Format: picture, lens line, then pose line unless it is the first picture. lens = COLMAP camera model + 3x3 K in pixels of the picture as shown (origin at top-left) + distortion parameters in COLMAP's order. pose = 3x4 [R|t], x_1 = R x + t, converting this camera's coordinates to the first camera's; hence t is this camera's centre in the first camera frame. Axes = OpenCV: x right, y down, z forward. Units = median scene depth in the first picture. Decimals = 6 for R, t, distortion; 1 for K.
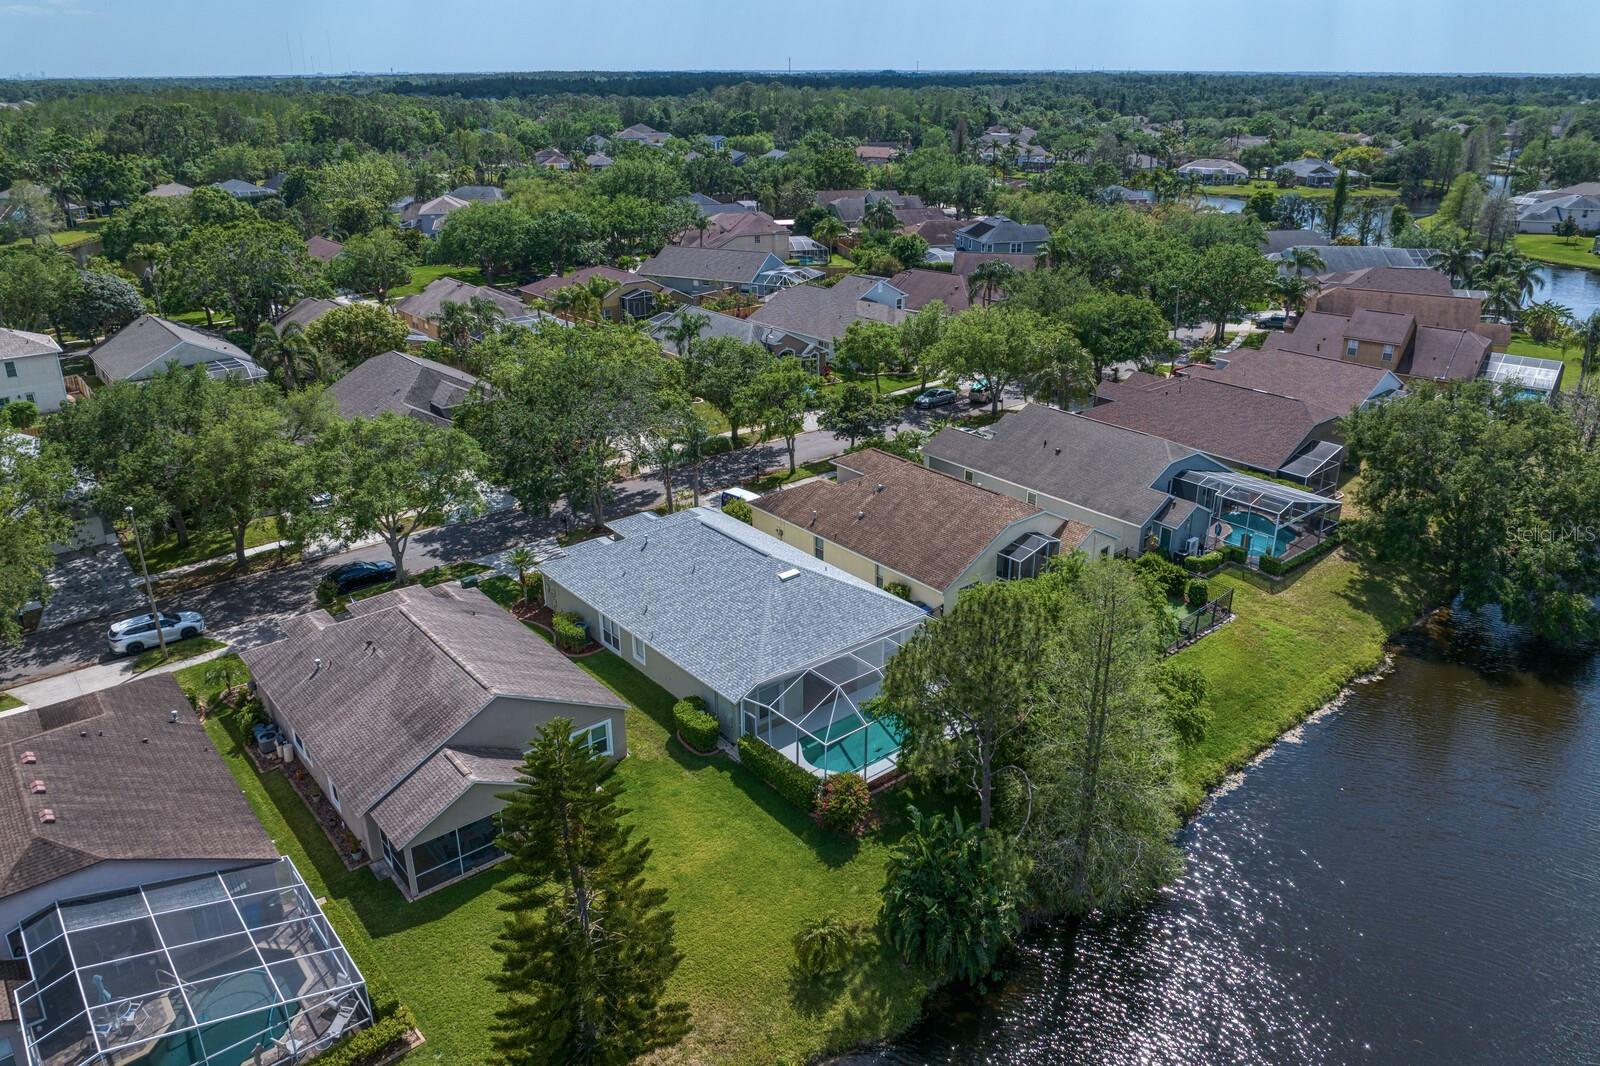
lens RADIAL K [[1112.2, 0, 800.0], [0, 1112.2, 533.0], [0, 0, 1]] dist [-0.005842, -0.001085]
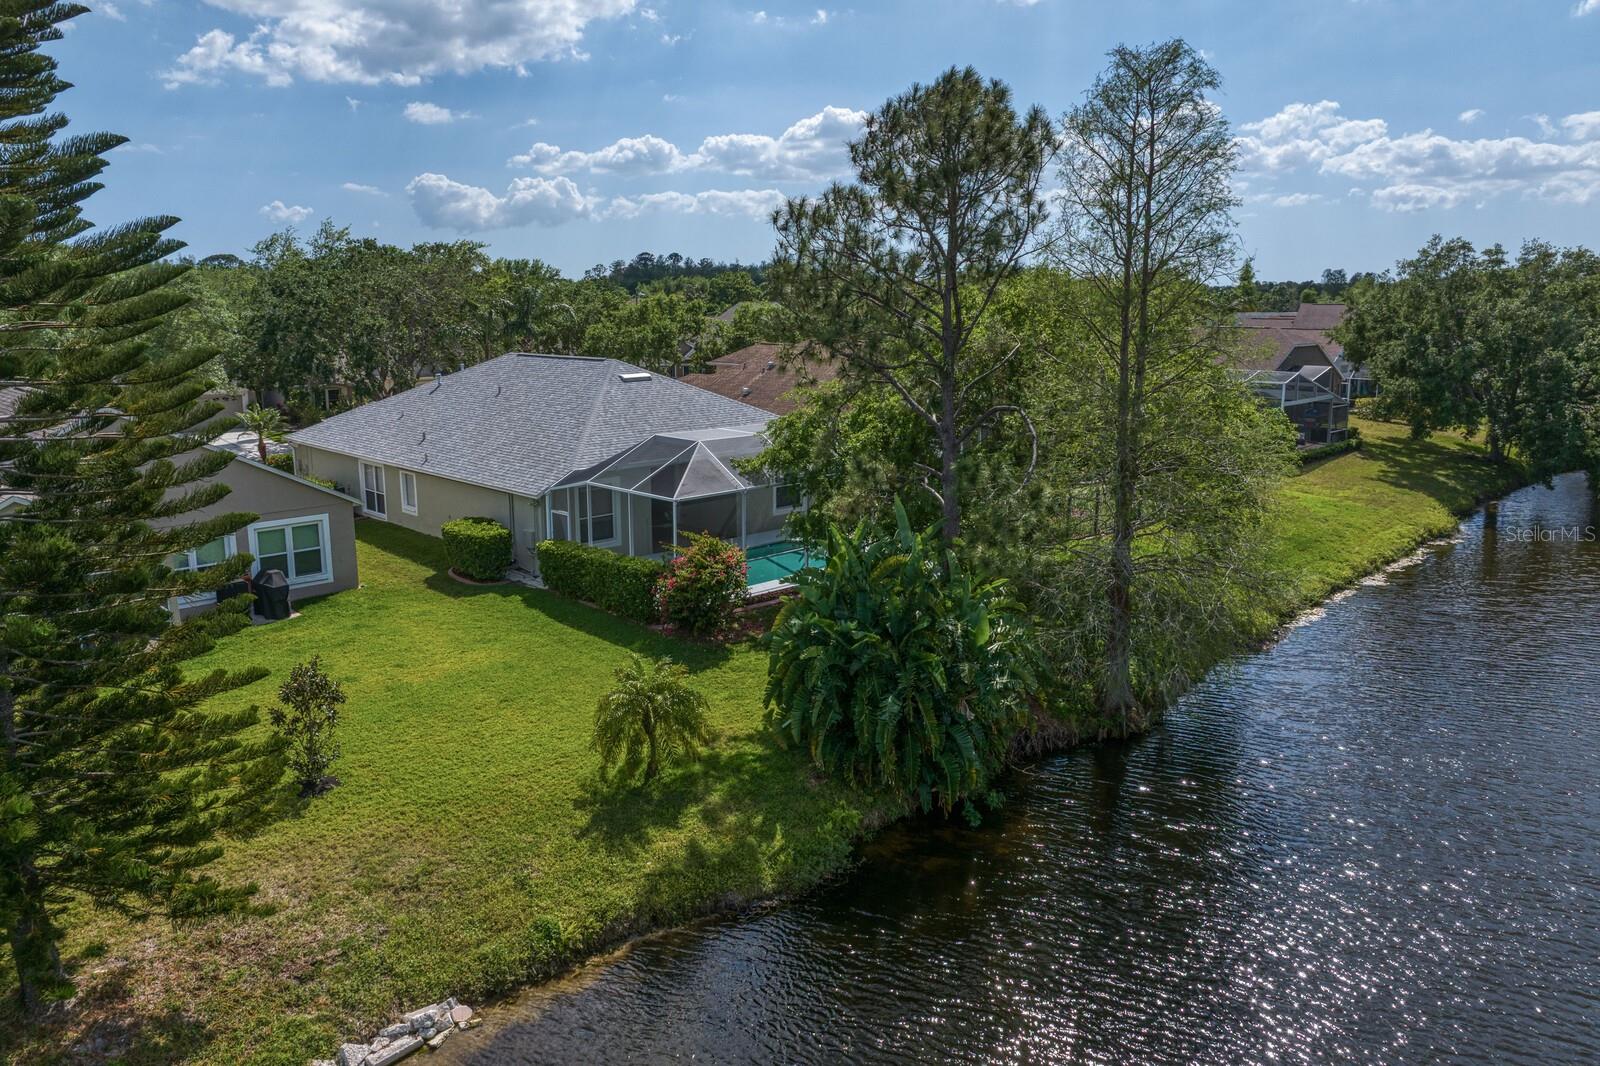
lens RADIAL K [[1135.6, 0, 796.9], [0, 1135.6, 487.7], [0, 0, 1]] dist [-0.044886, -0.001142]
pose [[0.996770, -0.015848, 0.078727, 0.038424], [0.033241, 0.973830, -0.224835, 0.302528], [-0.073104, 0.226725, 0.971211, 0.378513]]
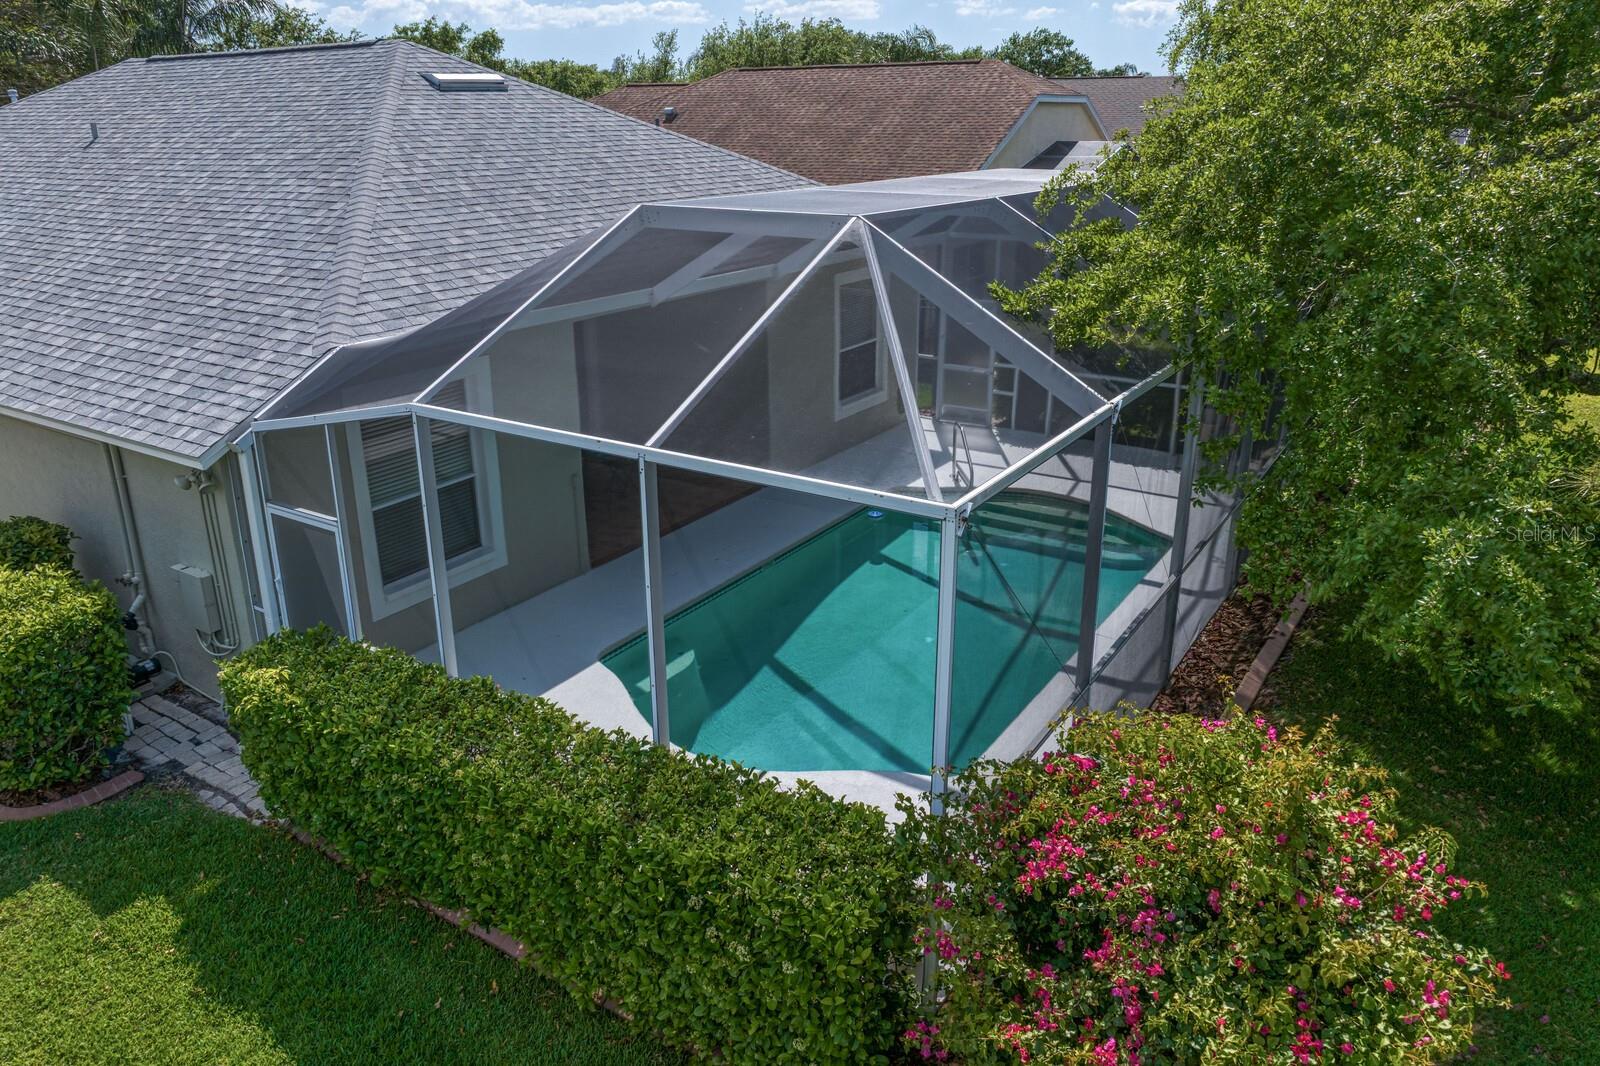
lens RADIAL K [[1135.6, 0, 796.9], [0, 1135.6, 487.7], [0, 0, 1]] dist [-0.044886, -0.001142]
pose [[0.953755, -0.100642, 0.283236, -0.022353], [0.121039, 0.991100, -0.055414, 0.180429], [-0.275138, 0.087134, 0.957448, 0.837081]]
